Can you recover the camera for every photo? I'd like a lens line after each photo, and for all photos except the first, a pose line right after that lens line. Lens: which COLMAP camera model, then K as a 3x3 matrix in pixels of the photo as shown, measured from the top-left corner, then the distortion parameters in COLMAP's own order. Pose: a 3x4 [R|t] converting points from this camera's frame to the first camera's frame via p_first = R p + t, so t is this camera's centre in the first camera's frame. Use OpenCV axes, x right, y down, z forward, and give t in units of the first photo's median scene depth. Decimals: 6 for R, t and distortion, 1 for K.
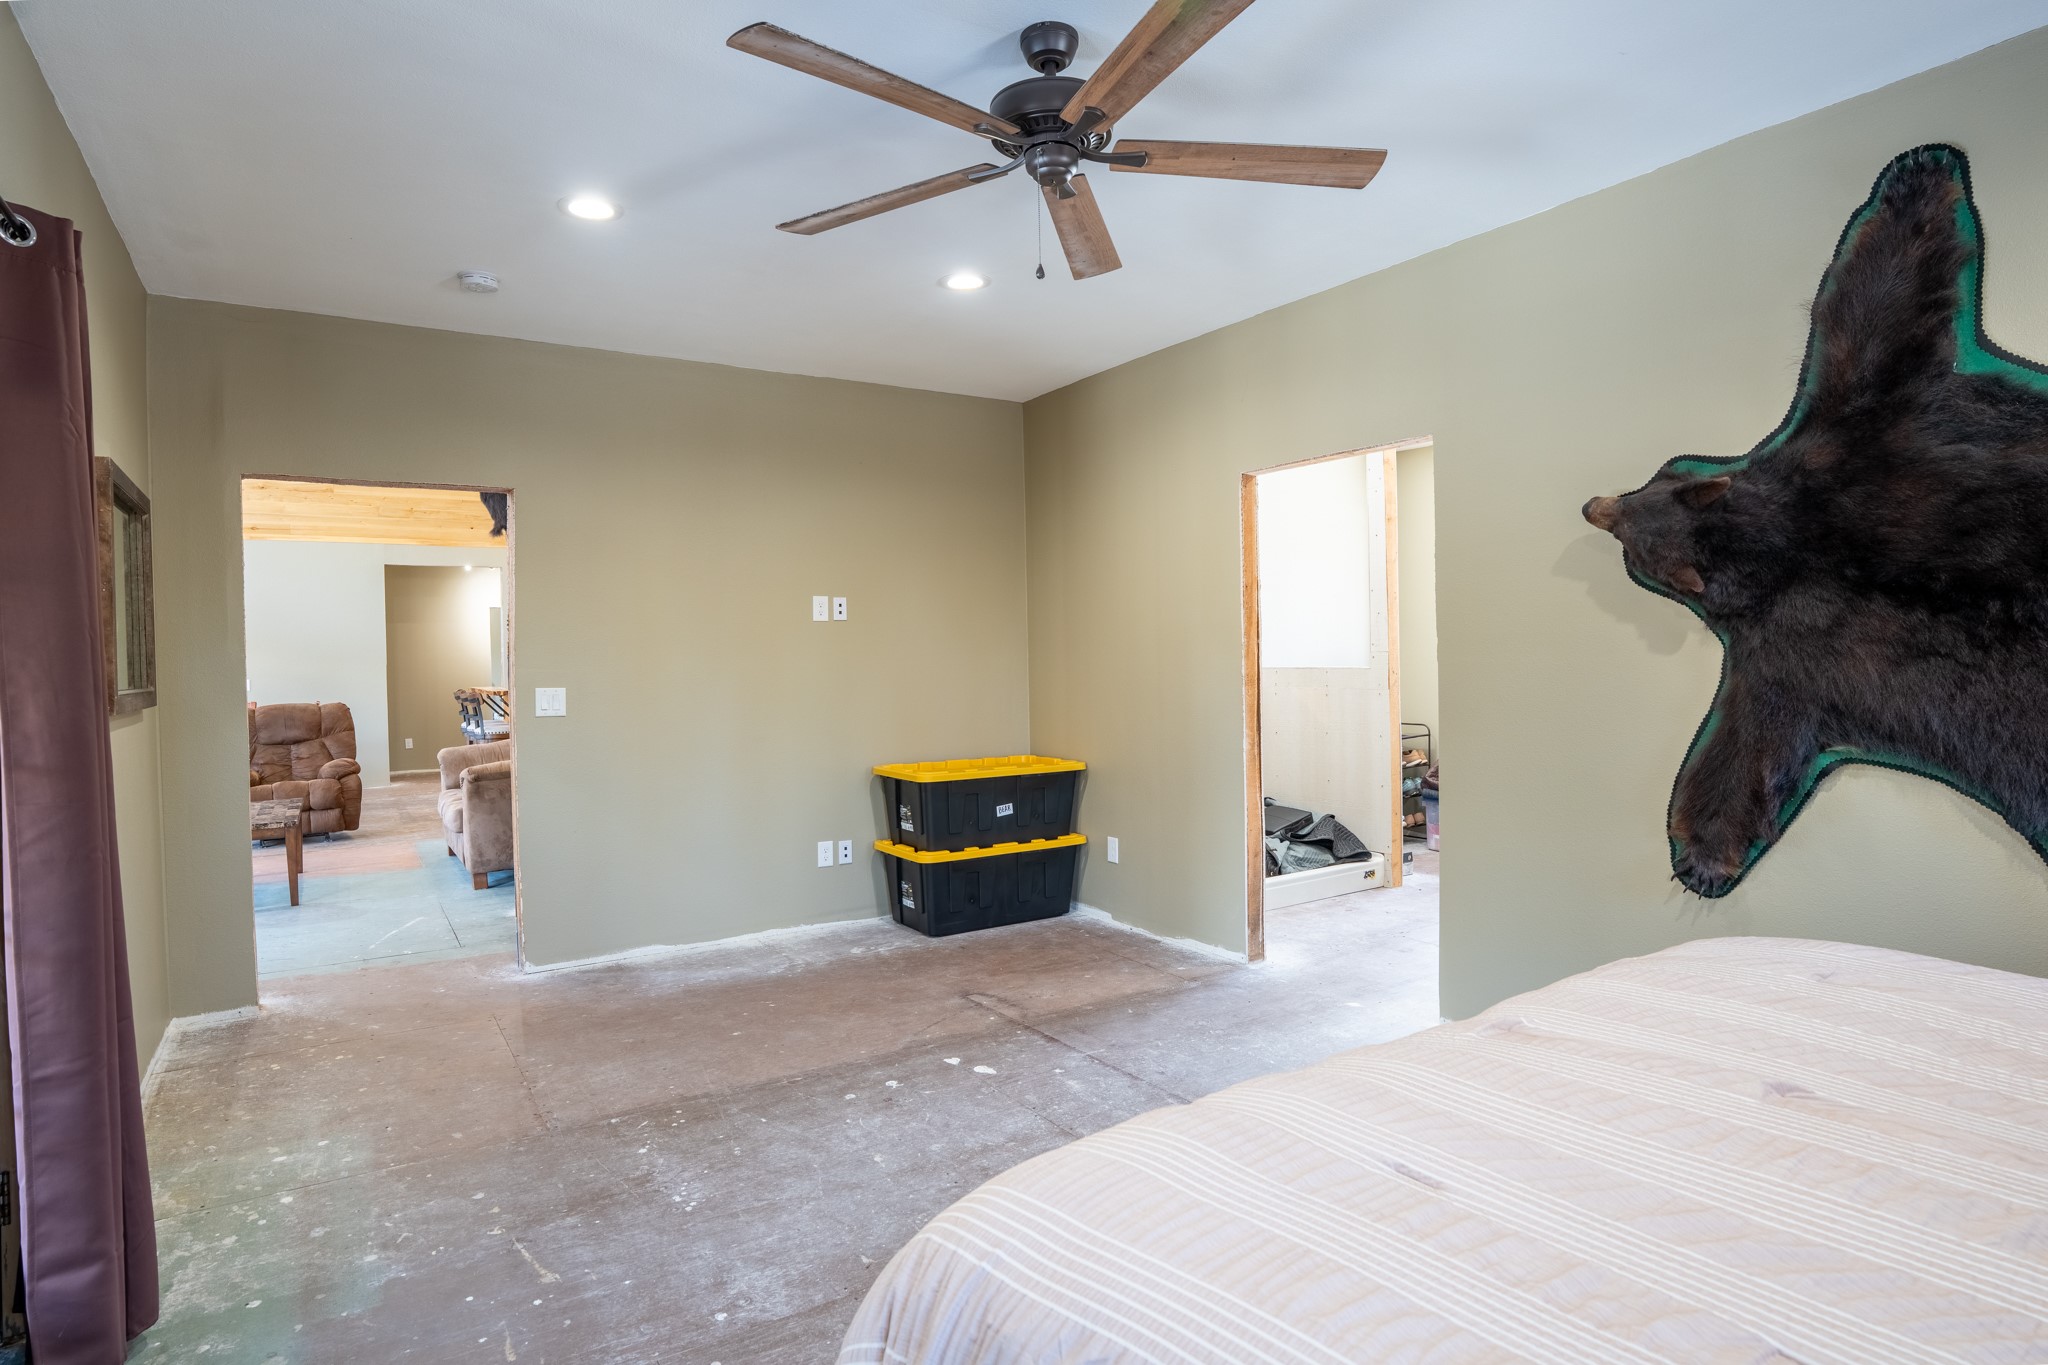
lens RADIAL K [[1050.7, 0, 1024.0], [0, 1050.7, 677.0], [0, 0, 1]] dist [-0.063272, 0.028803]
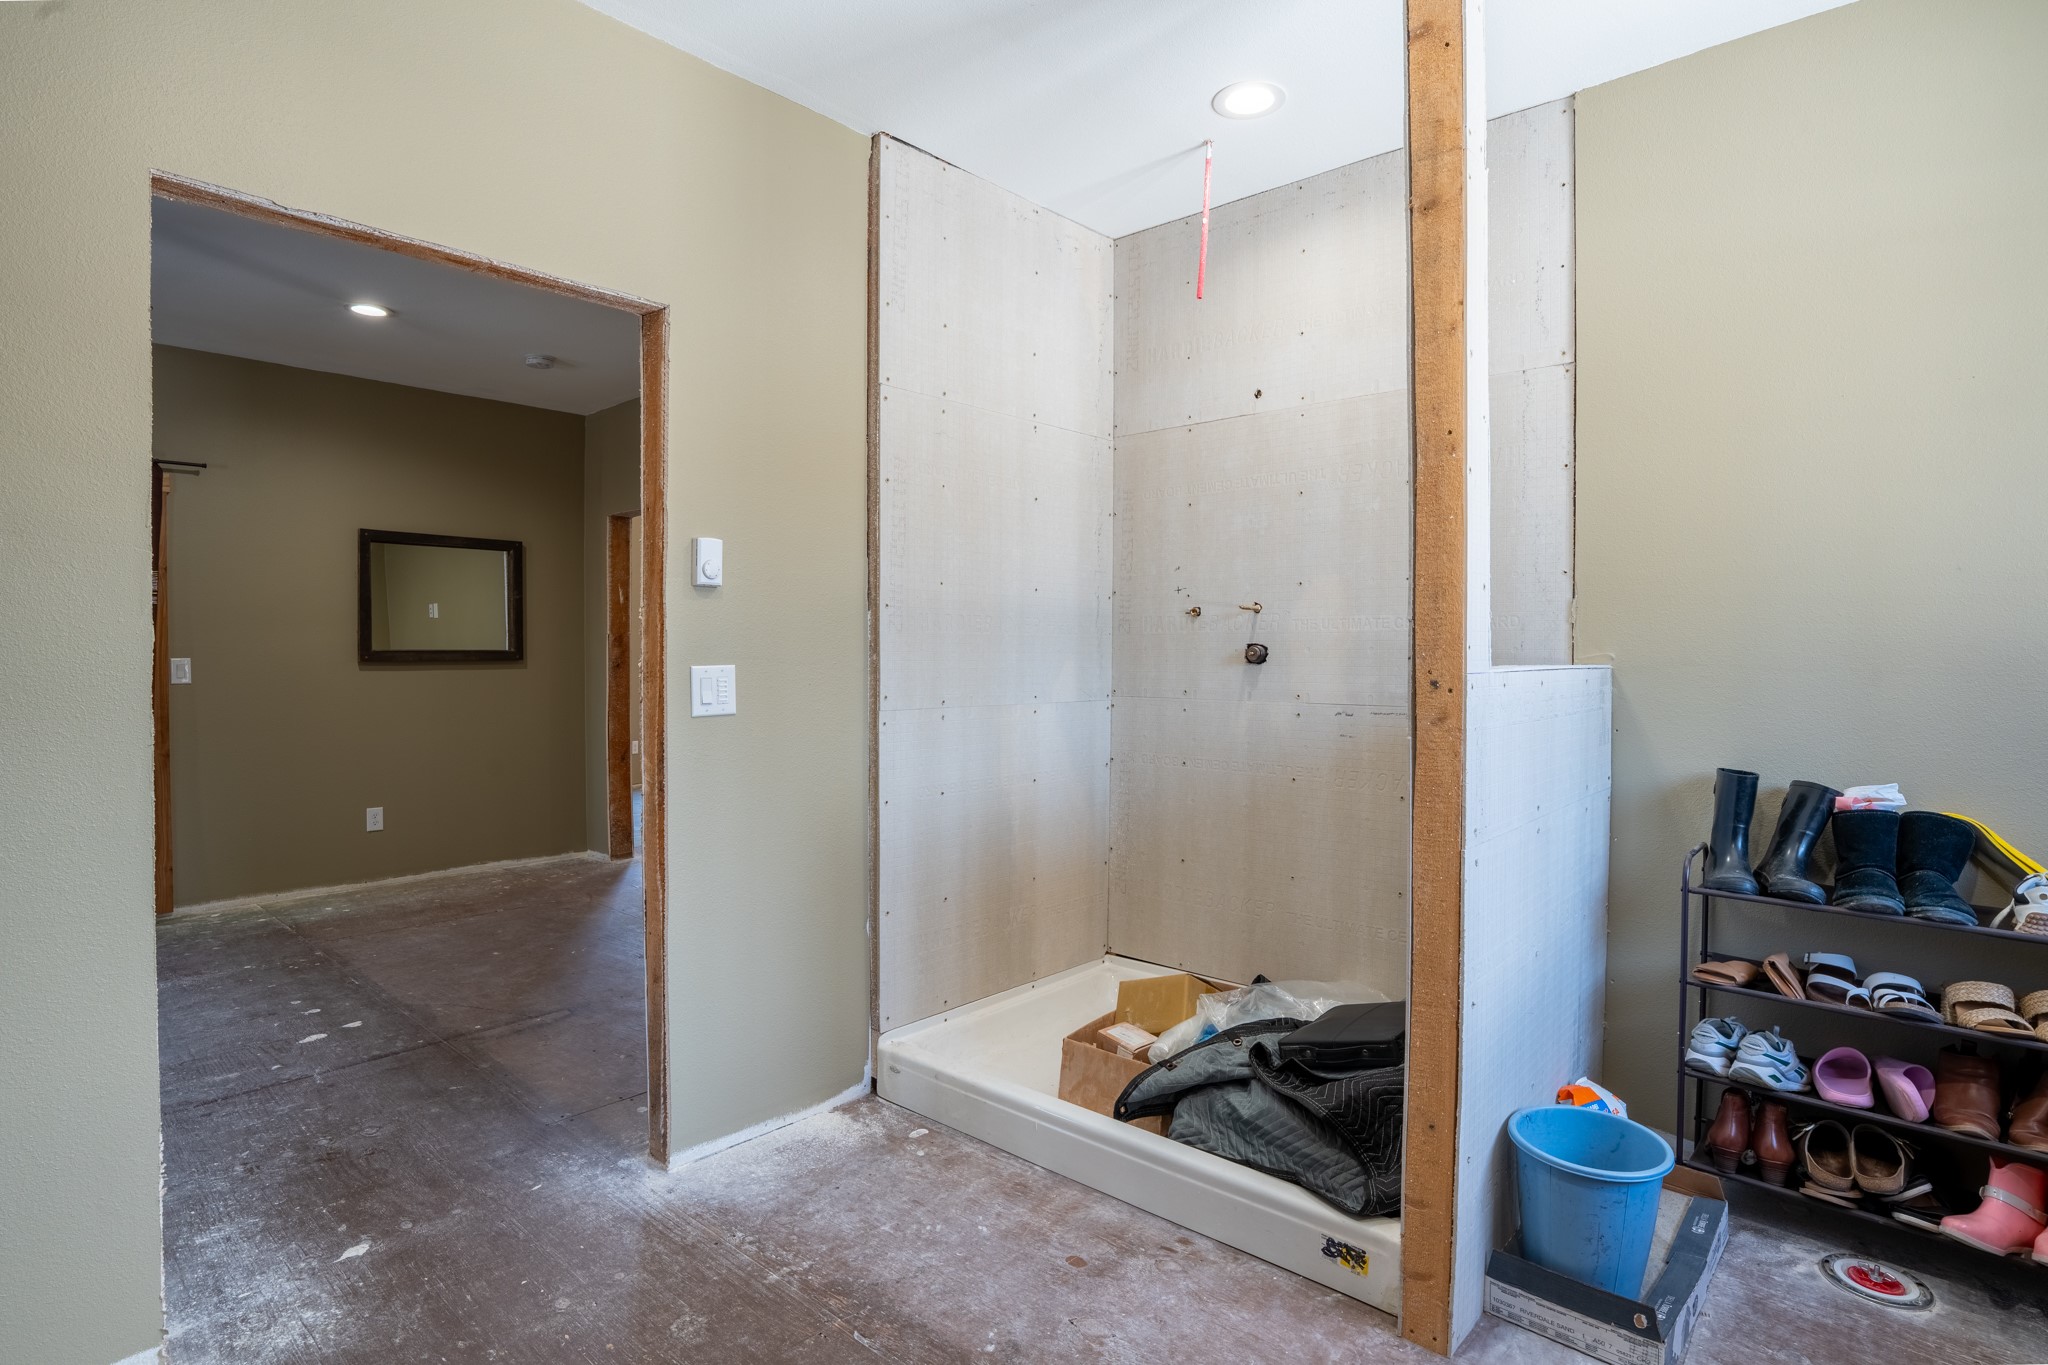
lens RADIAL K [[997.5, 0, 1029.2], [0, 997.5, 677.3], [0, 0, 1]] dist [-0.034202, 0.000844]
pose [[0.299855, 0.039742, -0.953157, 1.026170], [-0.032212, 0.998984, 0.031519, -0.024717], [0.953441, 0.021251, 0.300831, 1.327379]]
